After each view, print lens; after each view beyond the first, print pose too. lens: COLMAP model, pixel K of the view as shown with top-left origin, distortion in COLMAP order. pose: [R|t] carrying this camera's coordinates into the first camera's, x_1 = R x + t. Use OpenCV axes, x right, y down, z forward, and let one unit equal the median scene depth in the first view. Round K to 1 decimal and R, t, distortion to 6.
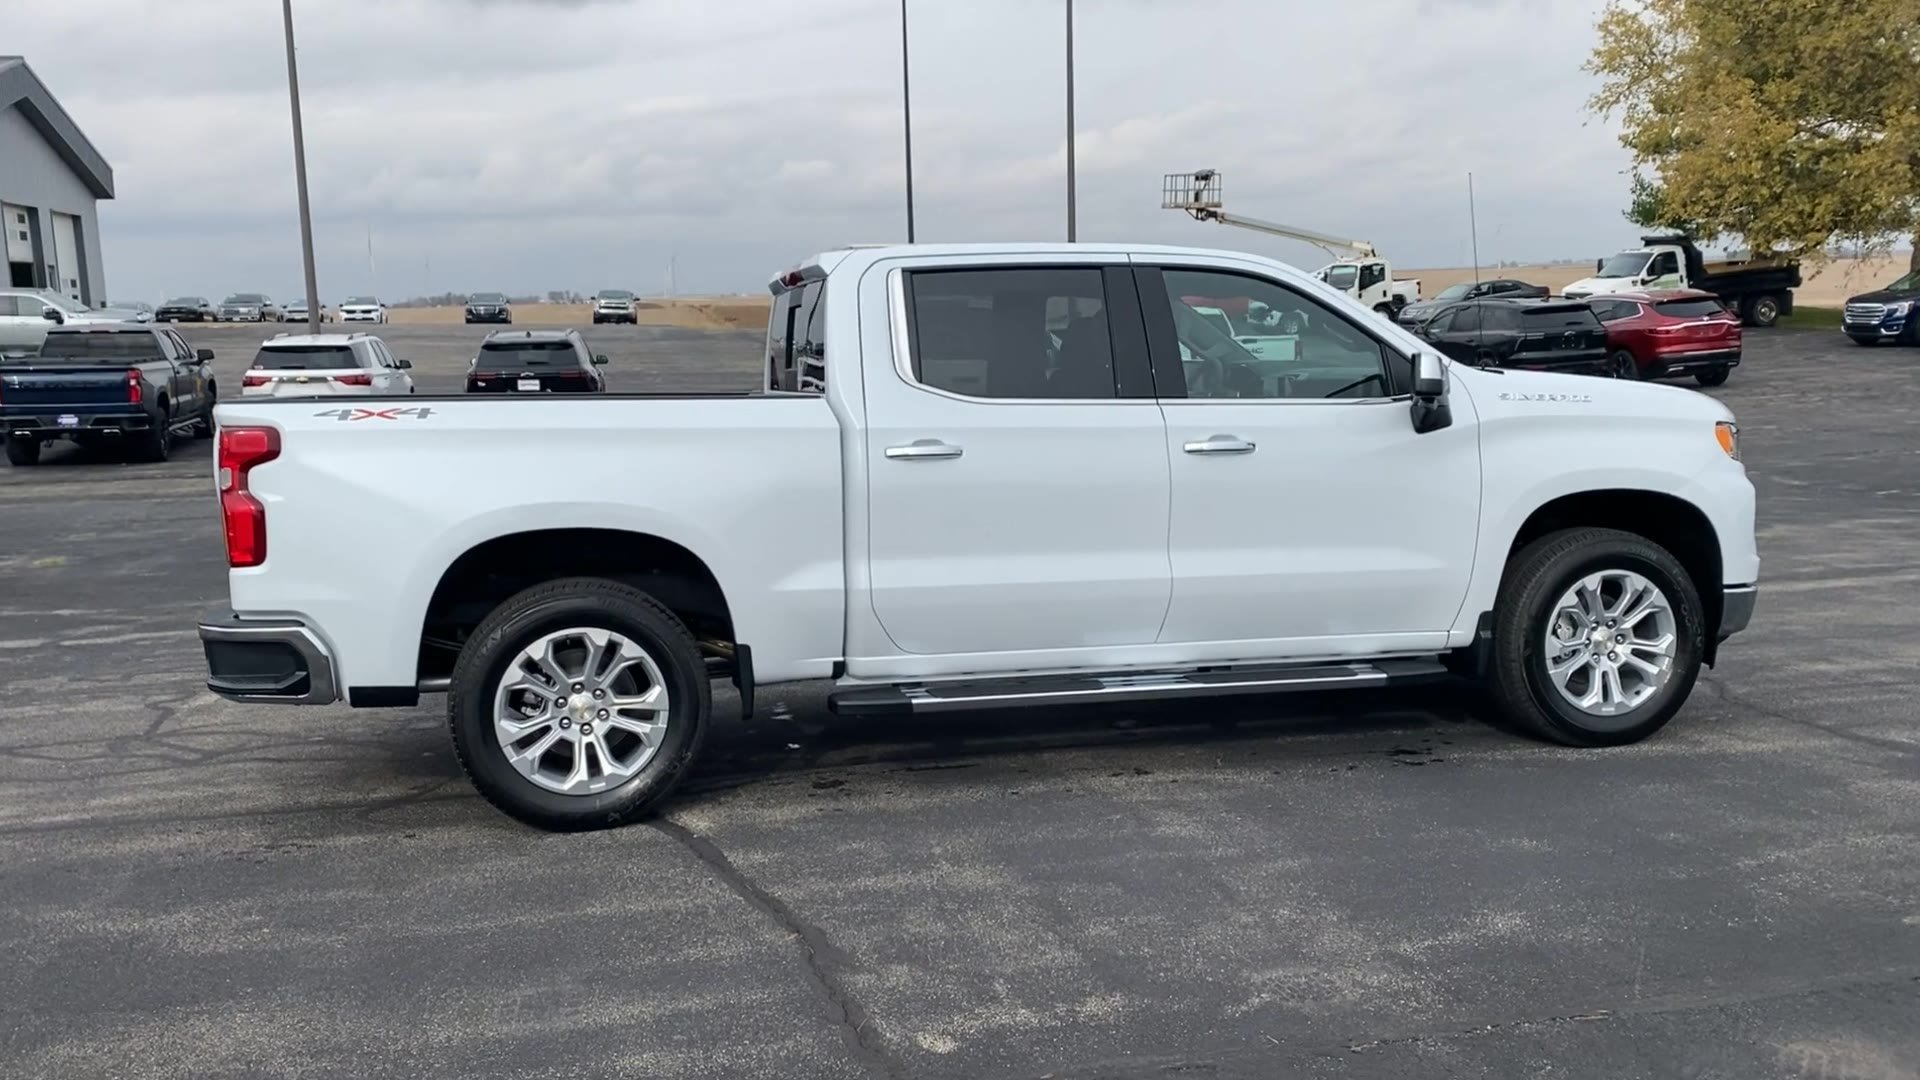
lens RADIAL K [[1677.4, 0, 948.3], [0, 1677.4, 548.4], [0, 0, 1]] dist [0.080900, -0.151454]
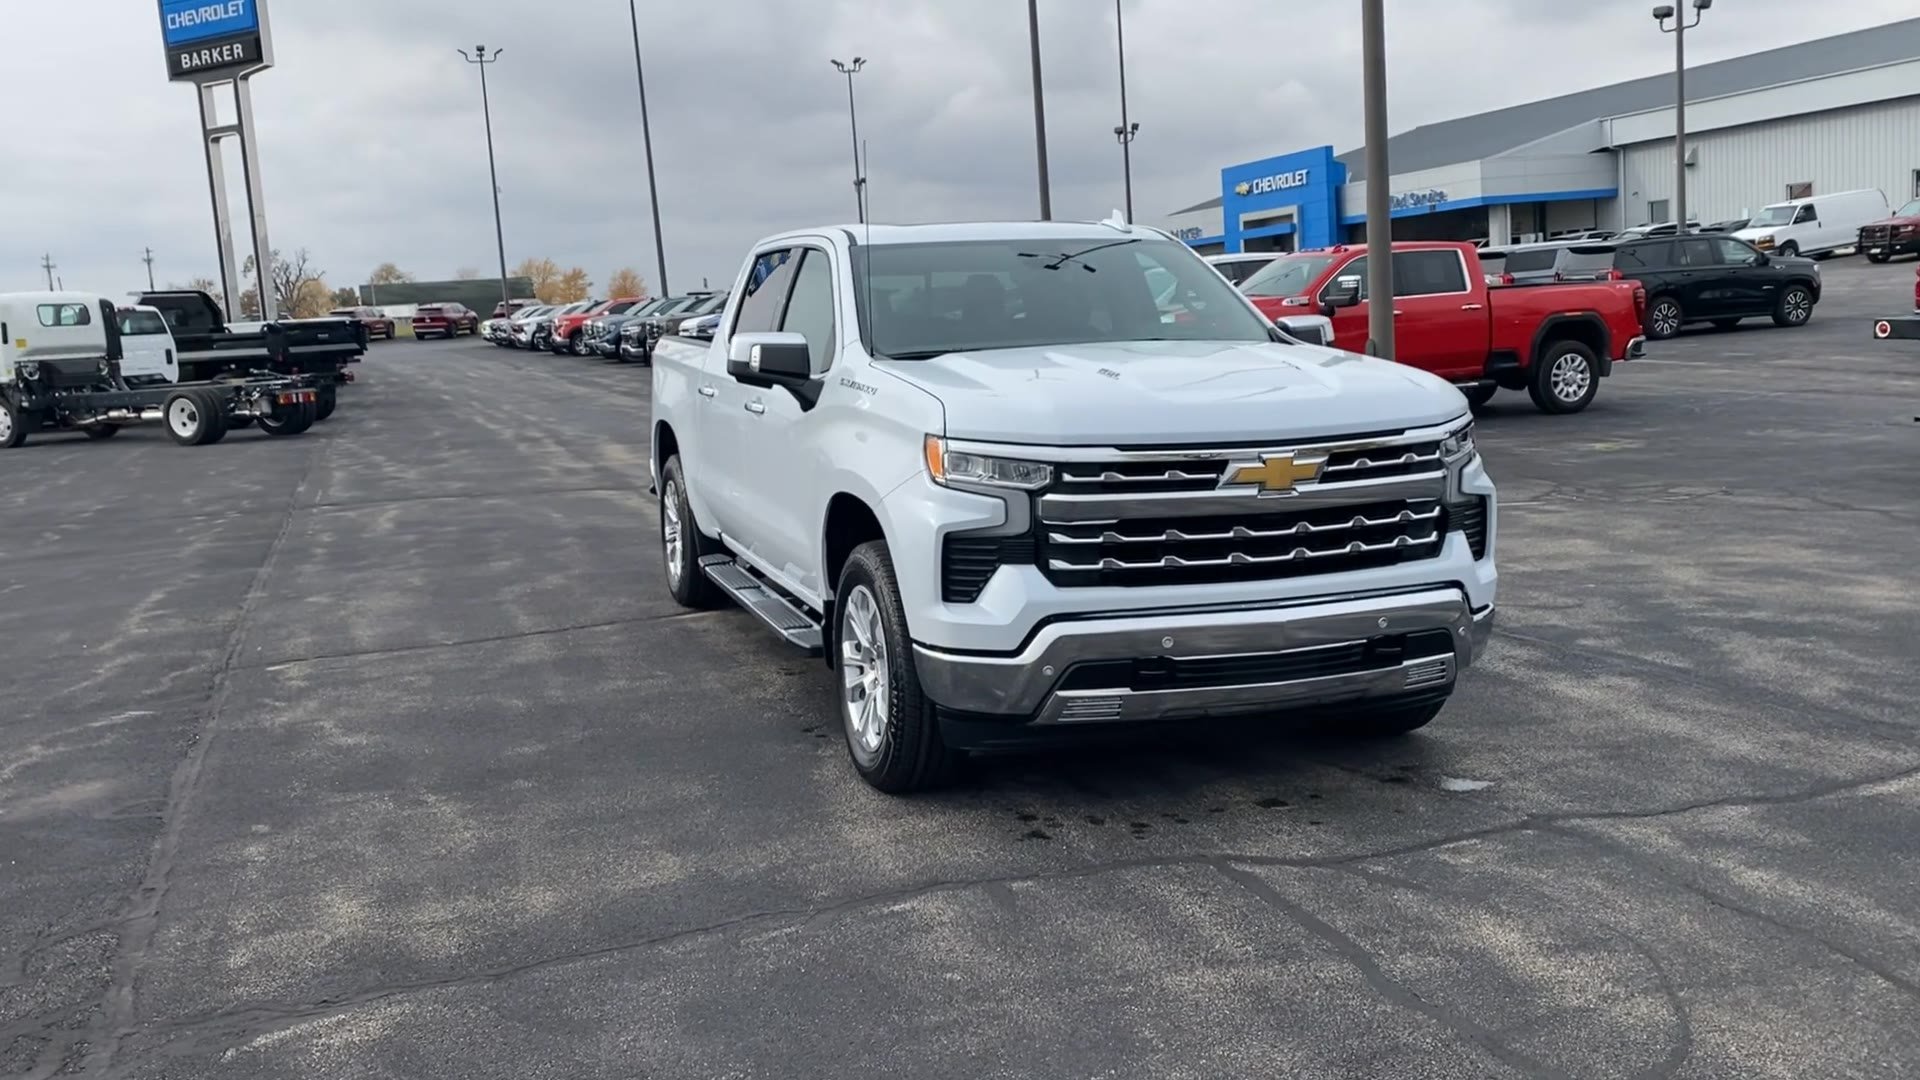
lens RADIAL K [[1677.4, 0, 944.3], [0, 1677.4, 531.2], [0, 0, 1]] dist [0.080900, -0.151454]
pose [[0.093460, 0.155485, -0.983407, 1.308612], [-0.084095, 0.985434, 0.147813, -0.155197], [0.992065, 0.068885, 0.105174, 0.991758]]
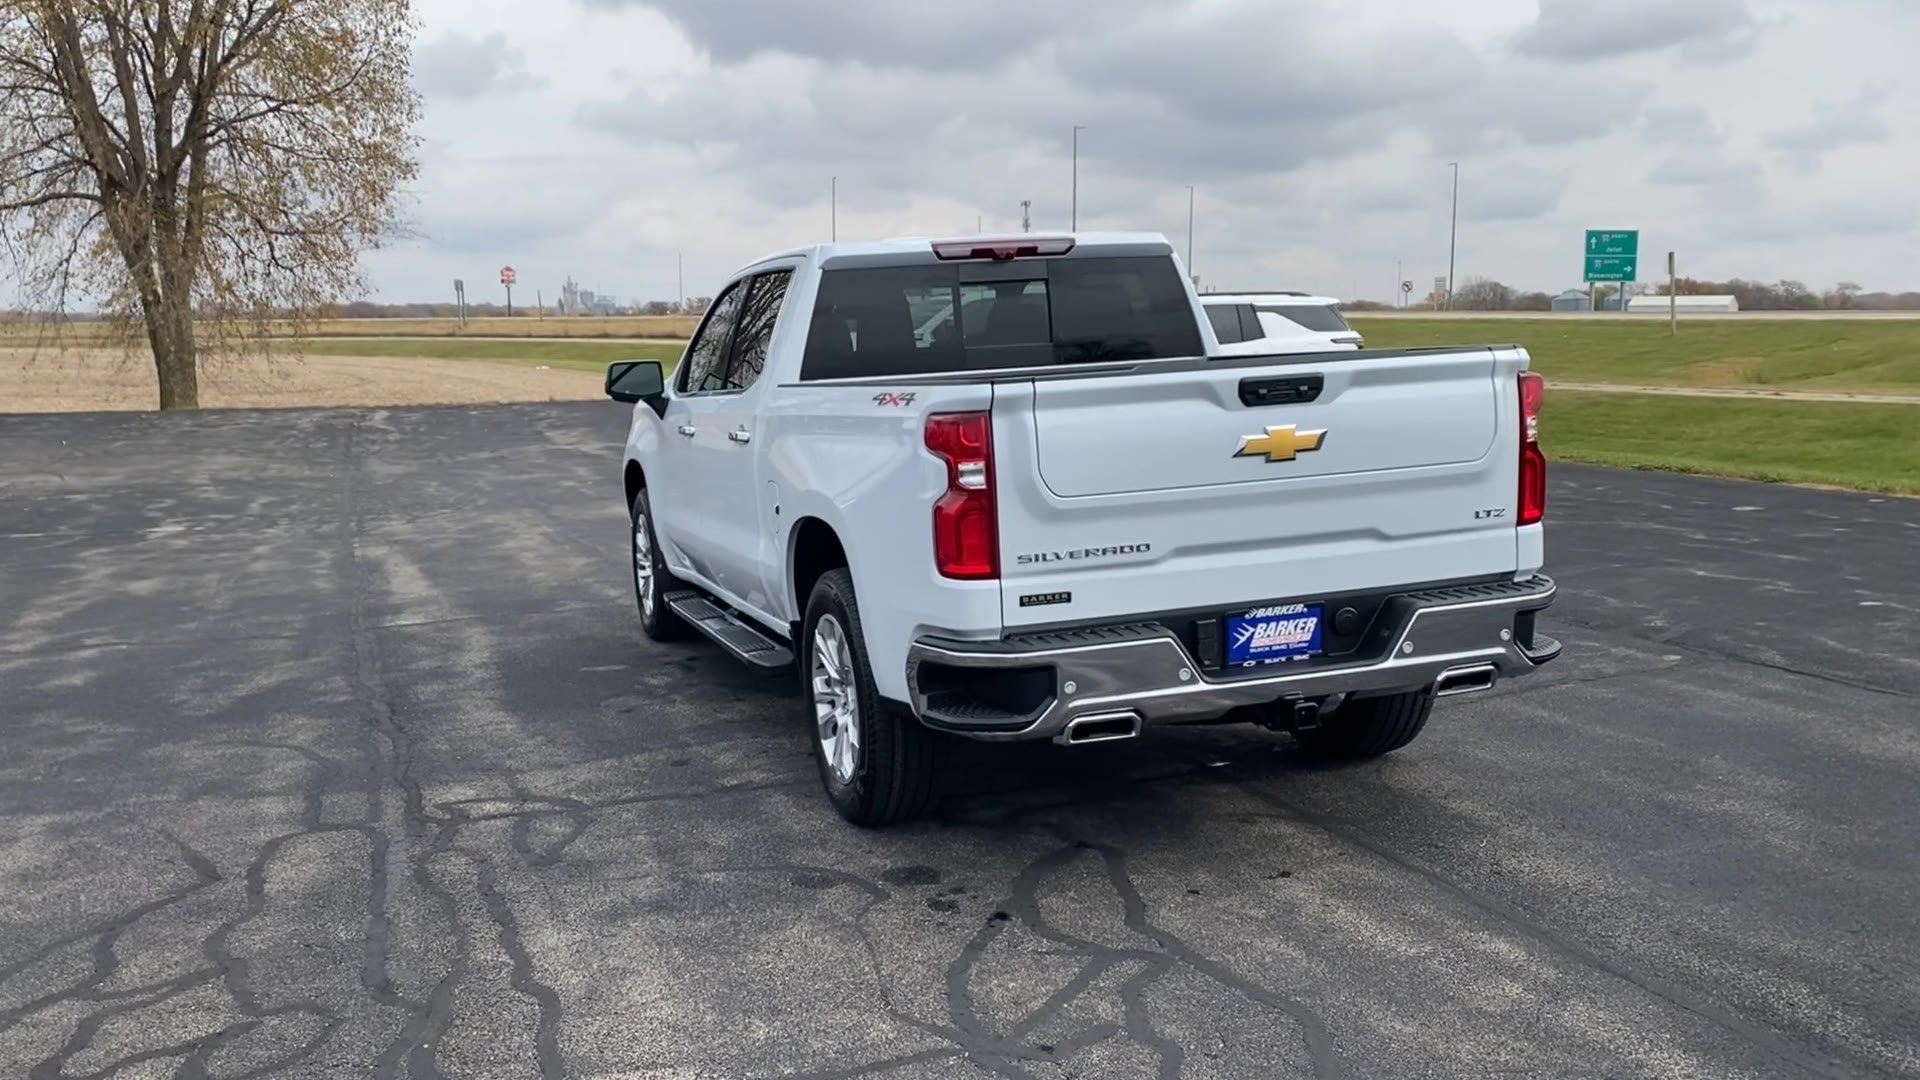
lens RADIAL K [[1677.4, 0, 935.2], [0, 1677.4, 556.0], [0, 0, 1]] dist [0.080900, -0.151454]
pose [[-0.098266, -0.102323, 0.989886, -1.157377], [0.158399, 0.980411, 0.117068, -0.116563], [-0.982473, 0.168300, -0.080133, 1.236853]]
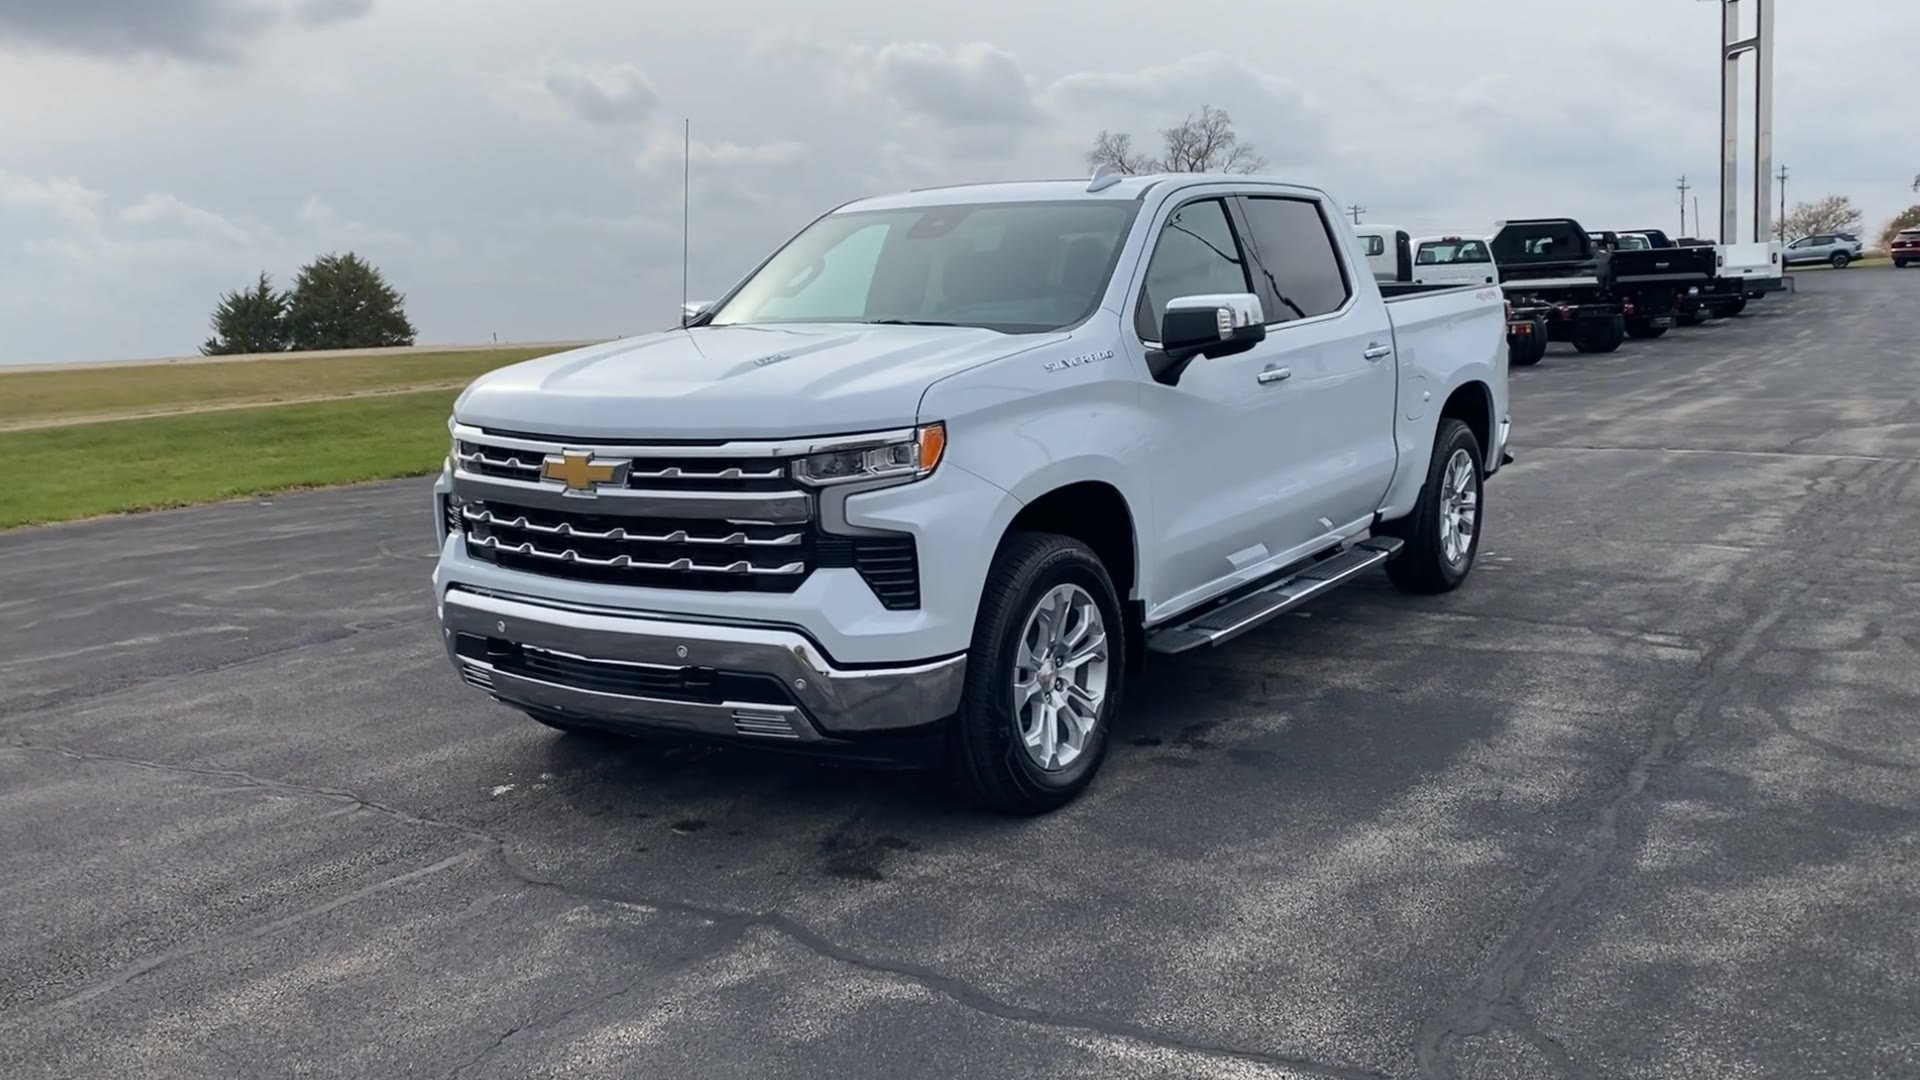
lens RADIAL K [[1677.4, 0, 933.2], [0, 1677.4, 535.3], [0, 0, 1]] dist [0.080900, -0.151454]
pose [[-0.734304, 0.150343, -0.661963, 0.917606], [-0.028879, 0.967364, 0.251740, -0.247490], [0.678206, 0.203971, -0.705997, 1.895747]]
